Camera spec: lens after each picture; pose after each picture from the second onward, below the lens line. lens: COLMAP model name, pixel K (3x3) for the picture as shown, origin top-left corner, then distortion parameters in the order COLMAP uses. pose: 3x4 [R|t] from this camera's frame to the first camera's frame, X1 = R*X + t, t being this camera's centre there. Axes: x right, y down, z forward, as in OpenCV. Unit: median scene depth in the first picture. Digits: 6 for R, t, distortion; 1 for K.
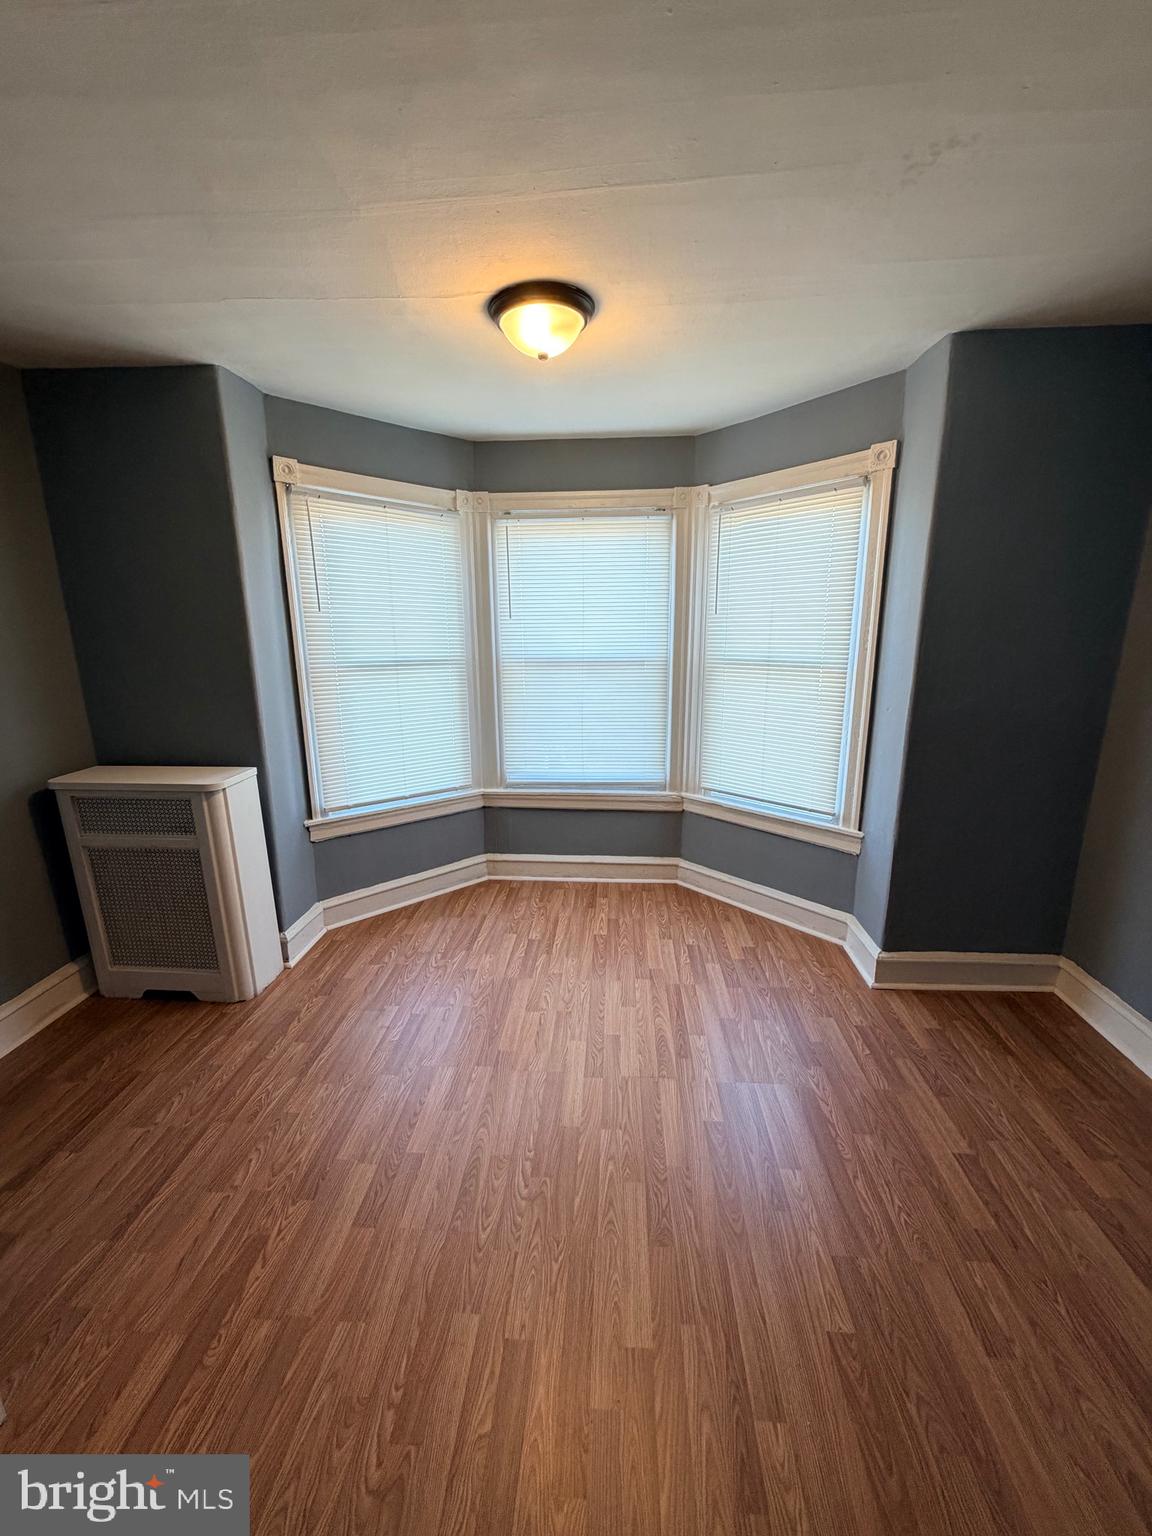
lens RADIAL K [[611.6, 0, 577.1], [0, 611.6, 763.0], [0, 0, 1]] dist [-0.009301, 0.000254]
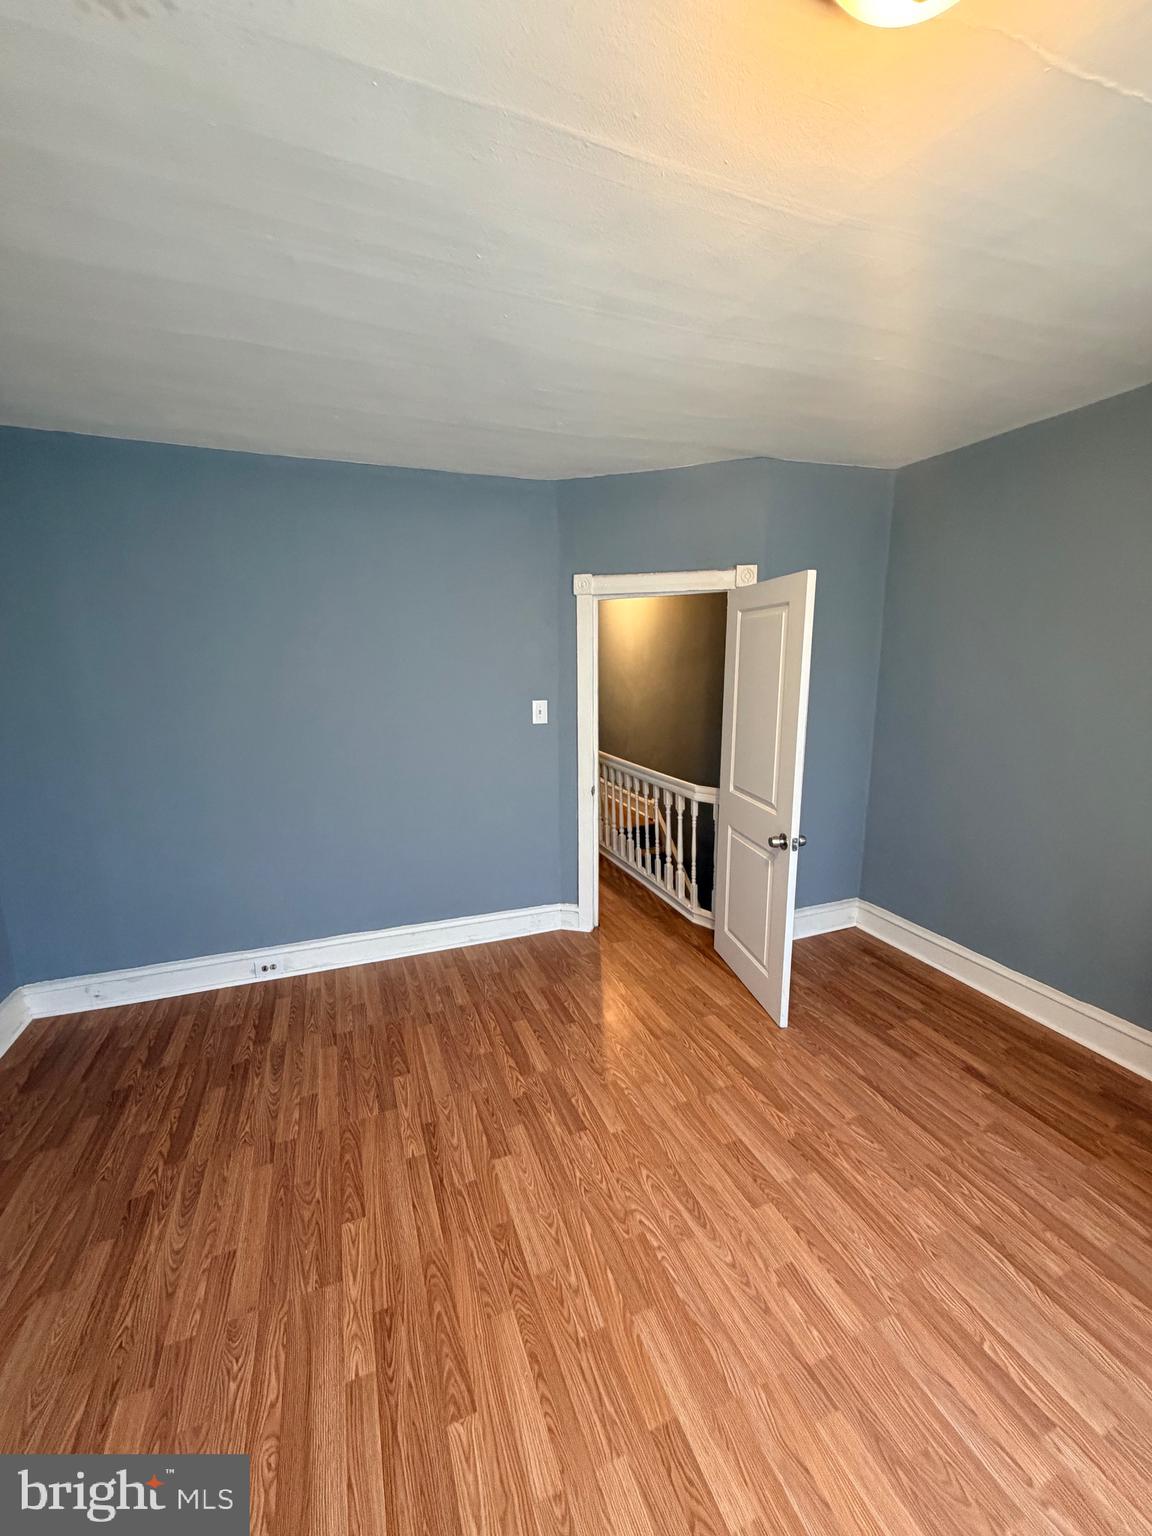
lens RADIAL K [[611.6, 0, 569.0], [0, 611.6, 768.5], [0, 0, 1]] dist [-0.009301, 0.000254]
pose [[-0.909340, 0.093747, -0.405356, 0.368709], [-0.076374, 0.920116, 0.384127, -0.375678], [0.408985, 0.380260, -0.829538, 1.535237]]
